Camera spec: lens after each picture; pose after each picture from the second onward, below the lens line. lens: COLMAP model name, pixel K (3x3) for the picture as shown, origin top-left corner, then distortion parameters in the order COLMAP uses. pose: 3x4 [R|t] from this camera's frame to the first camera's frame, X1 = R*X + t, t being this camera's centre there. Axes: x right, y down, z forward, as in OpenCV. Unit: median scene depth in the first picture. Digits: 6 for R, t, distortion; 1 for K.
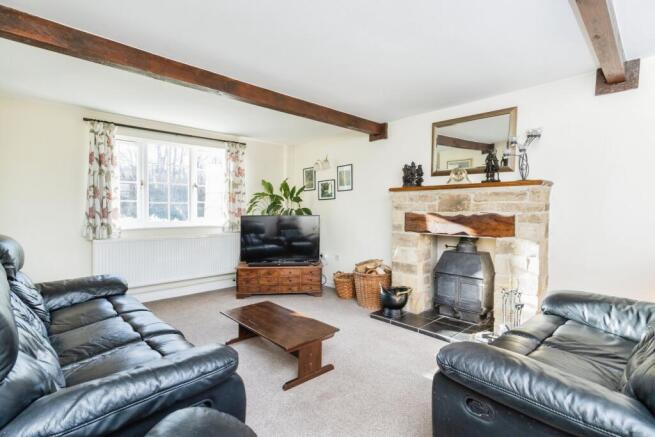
lens RADIAL K [[331.9, 0, 327.5], [0, 331.9, 218.5], [0, 0, 1]] dist [0.000083, 0.000154]
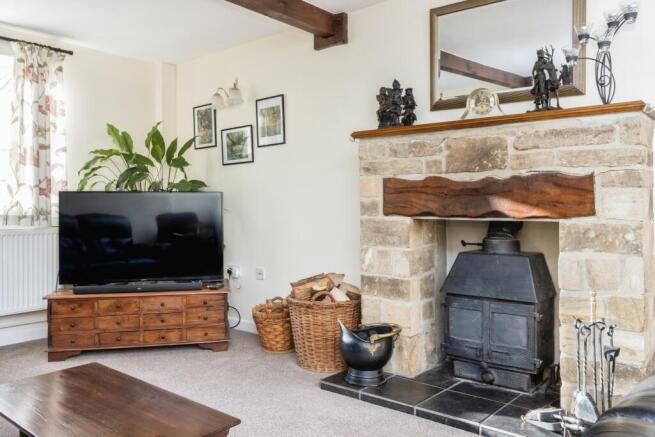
lens RADIAL K [[471.2, 0, 327.5], [0, 471.2, 218.5], [0, 0, 1]] dist [0.002625, -0.000423]
pose [[0.996407, -0.013968, 0.083530, 0.083776], [0.018304, 0.998512, -0.051371, 0.078589], [-0.082688, 0.052715, 0.995180, 0.277409]]
